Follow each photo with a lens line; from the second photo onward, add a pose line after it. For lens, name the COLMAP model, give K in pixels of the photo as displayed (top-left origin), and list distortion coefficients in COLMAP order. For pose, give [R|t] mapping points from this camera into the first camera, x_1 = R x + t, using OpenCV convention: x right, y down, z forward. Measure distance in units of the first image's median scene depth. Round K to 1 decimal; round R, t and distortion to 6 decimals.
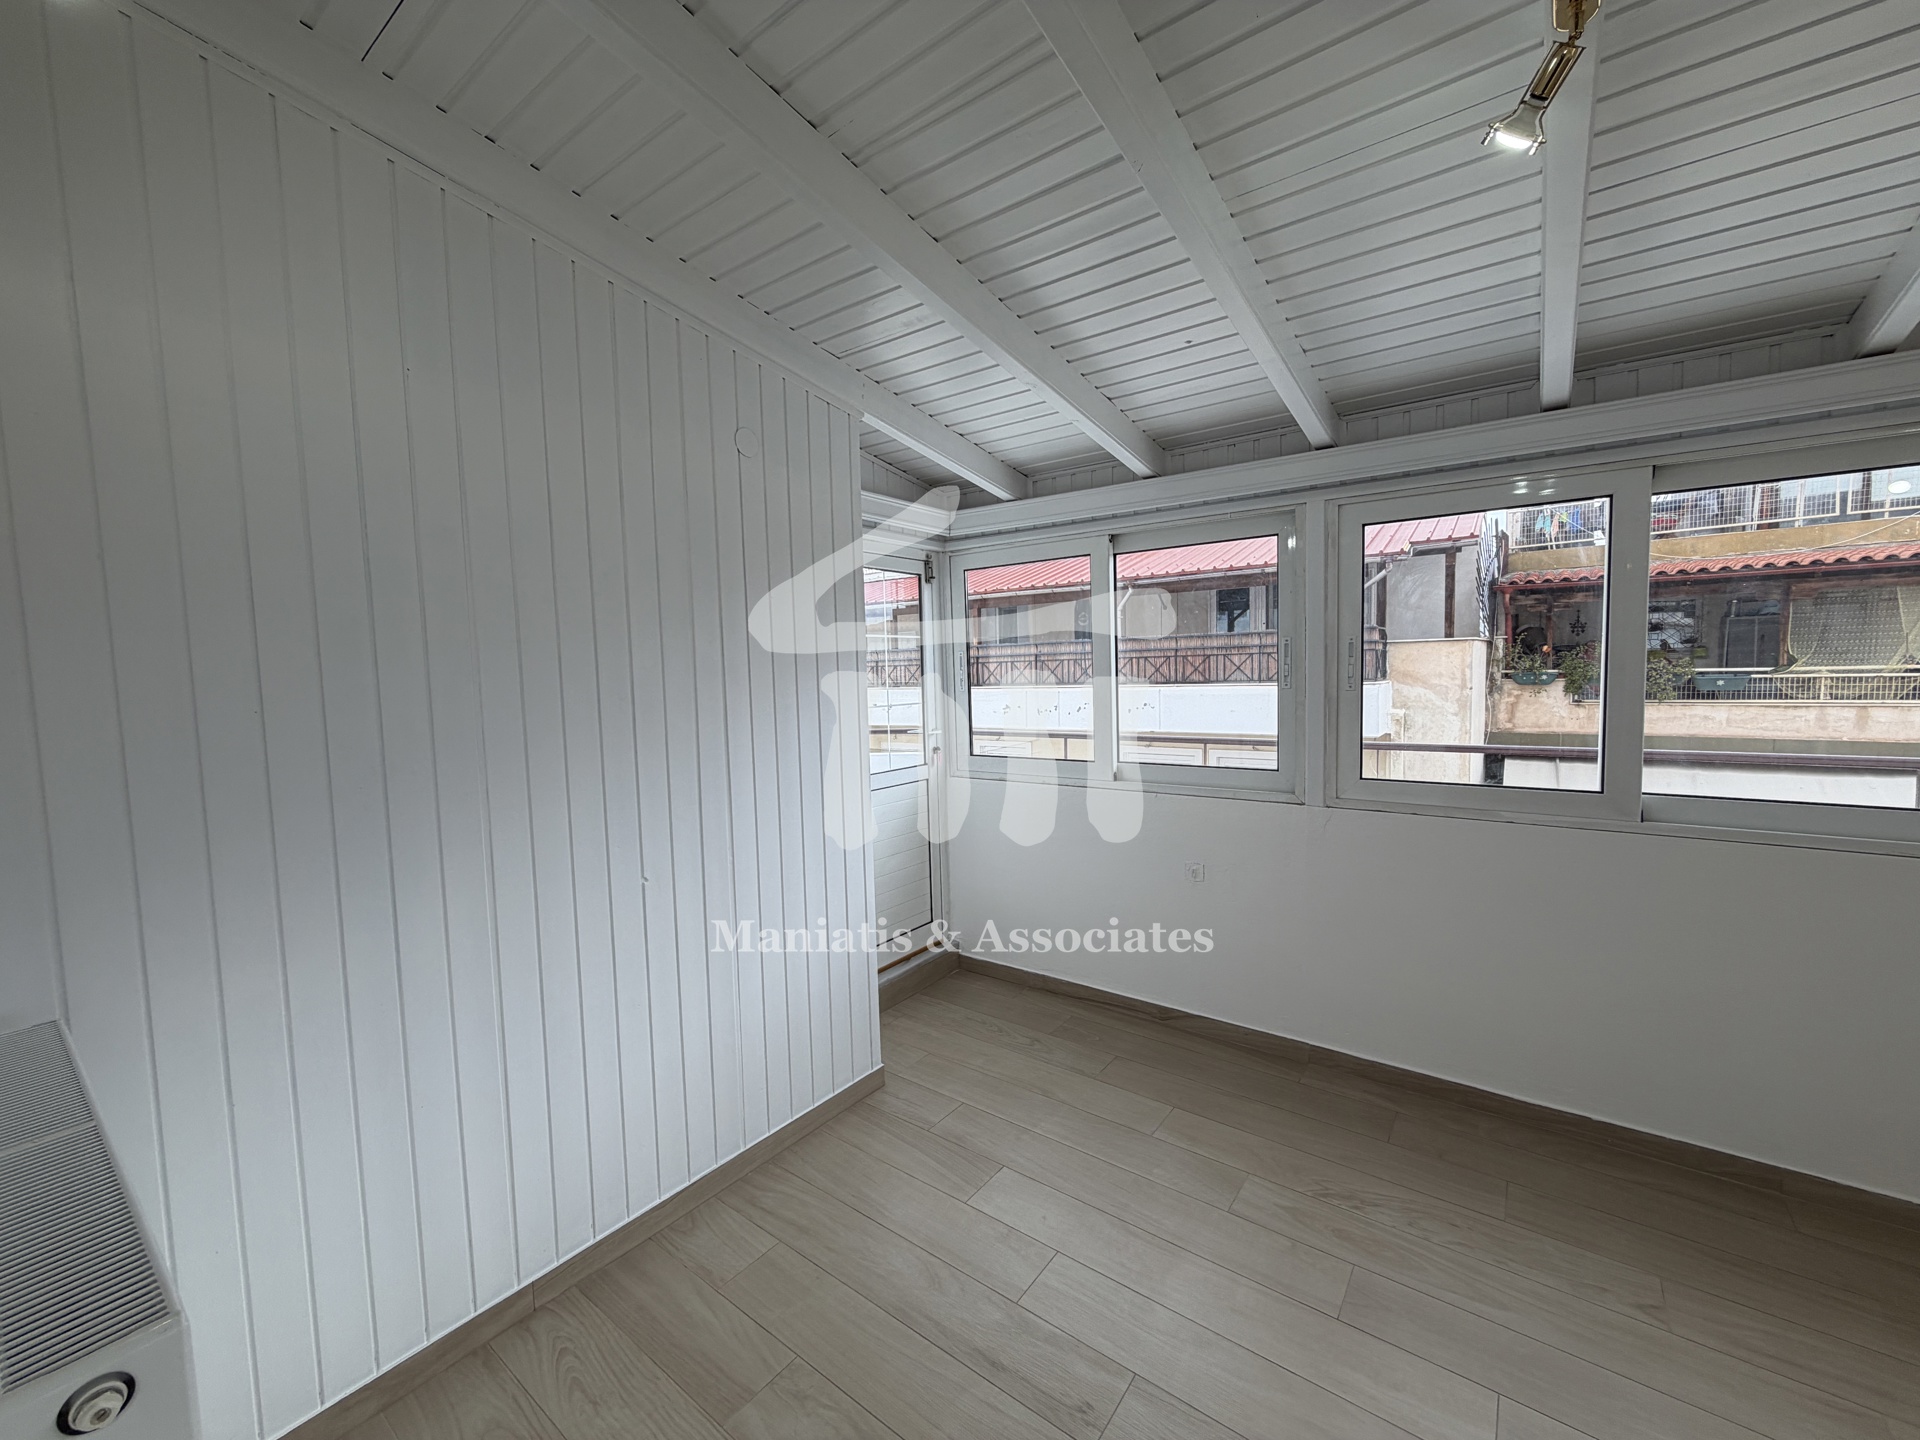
lens RADIAL K [[763.9, 0, 951.7], [0, 763.9, 719.8], [0, 0, 1]] dist [0.000452, -0.000313]
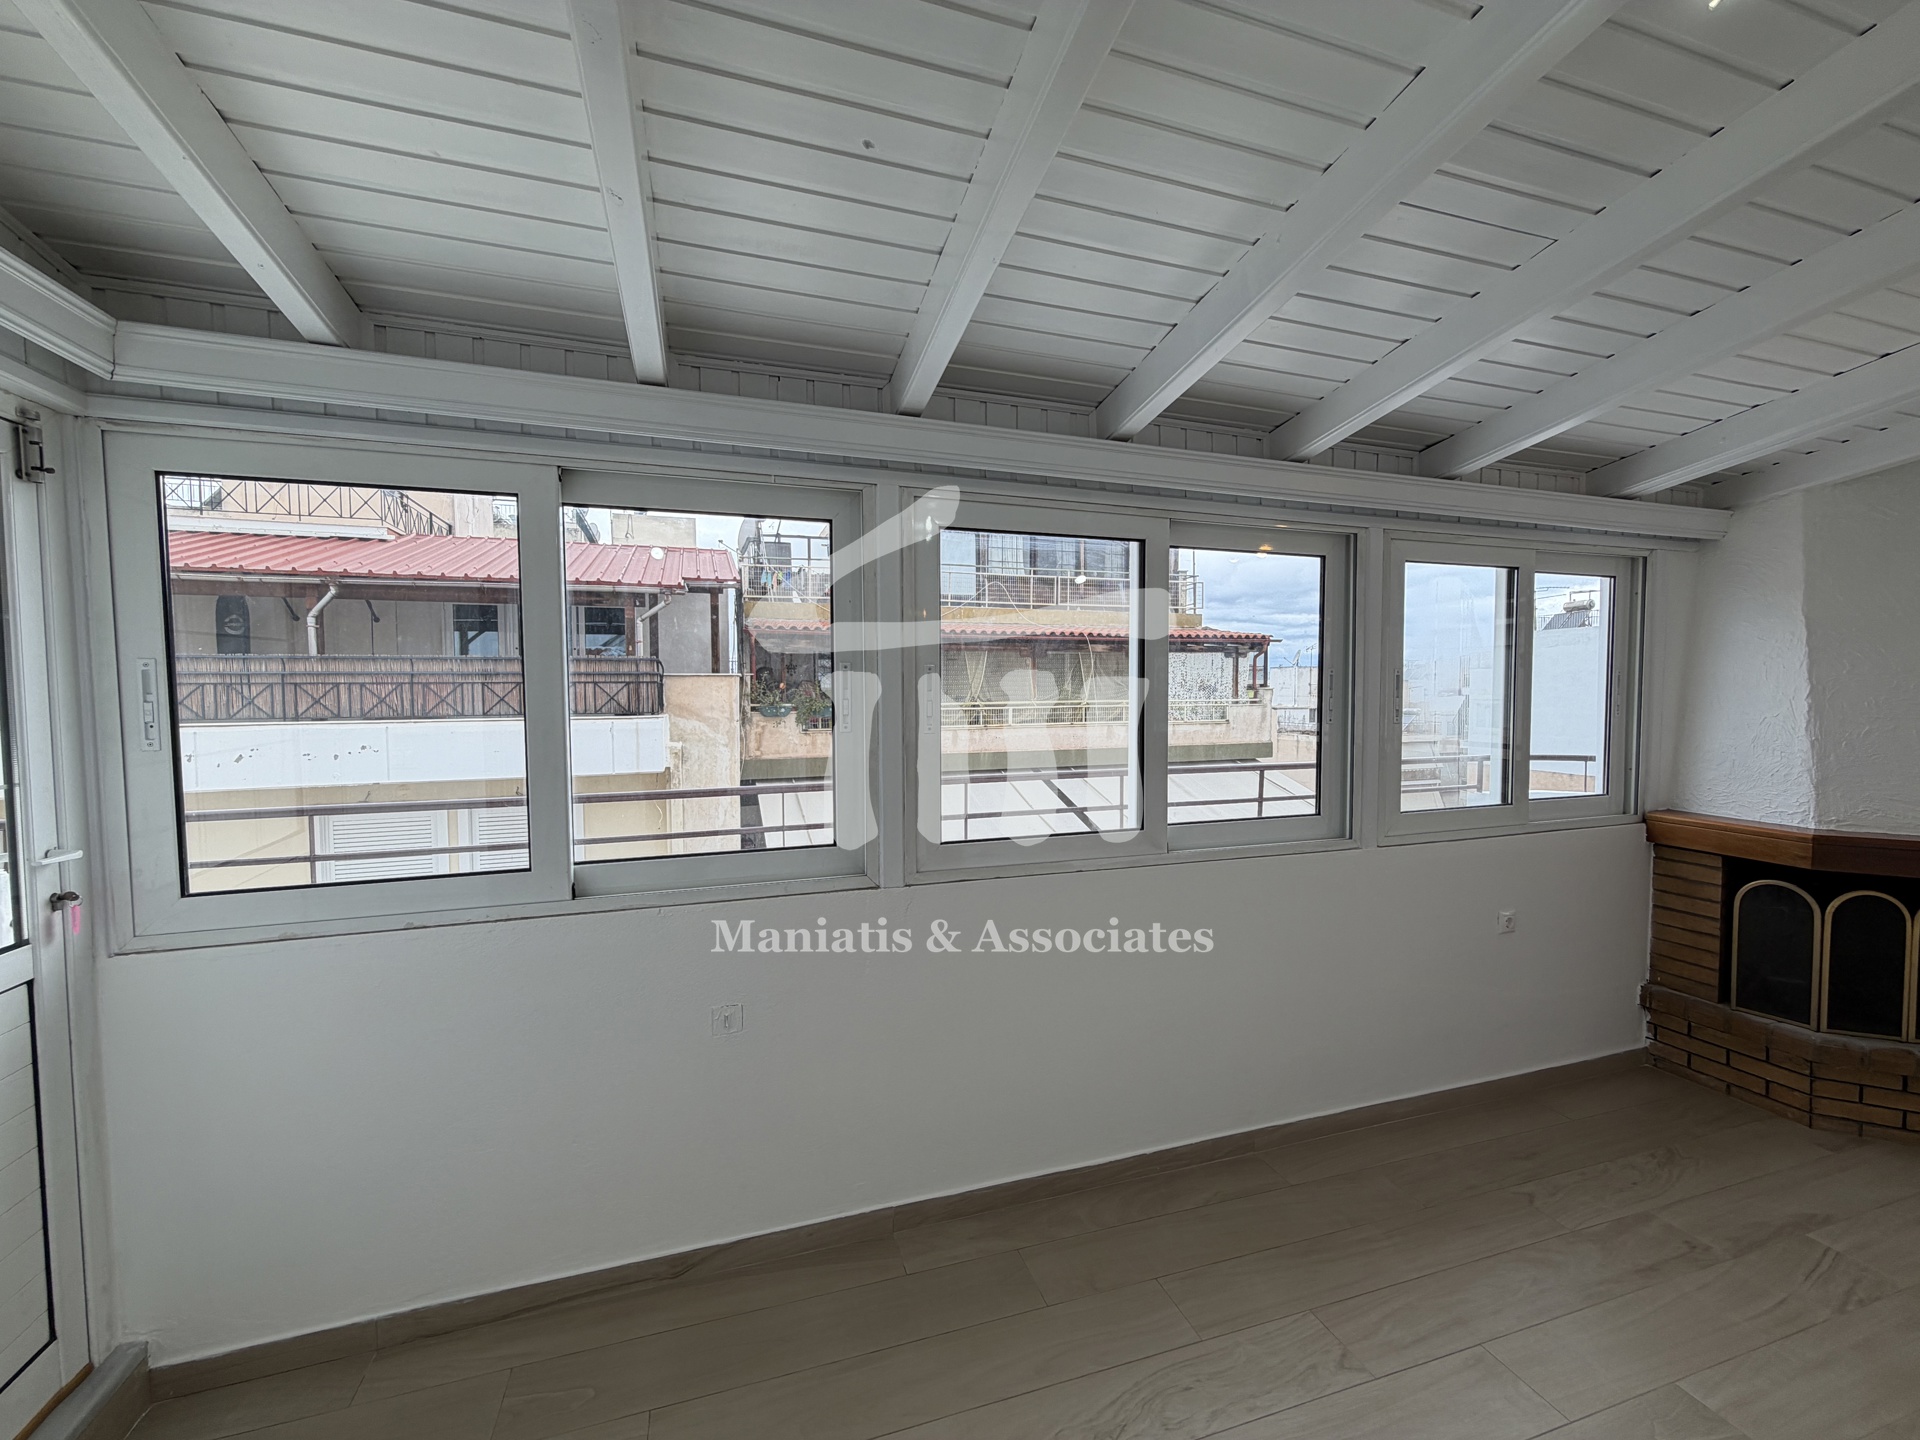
lens RADIAL K [[763.9, 0, 953.8], [0, 763.9, 719.1], [0, 0, 1]] dist [0.000452, -0.000313]
pose [[0.571374, -0.010642, 0.820621, -0.033647], [0.045047, 0.998815, -0.018413, -0.011341], [-0.819453, 0.047487, 0.571176, 0.159606]]
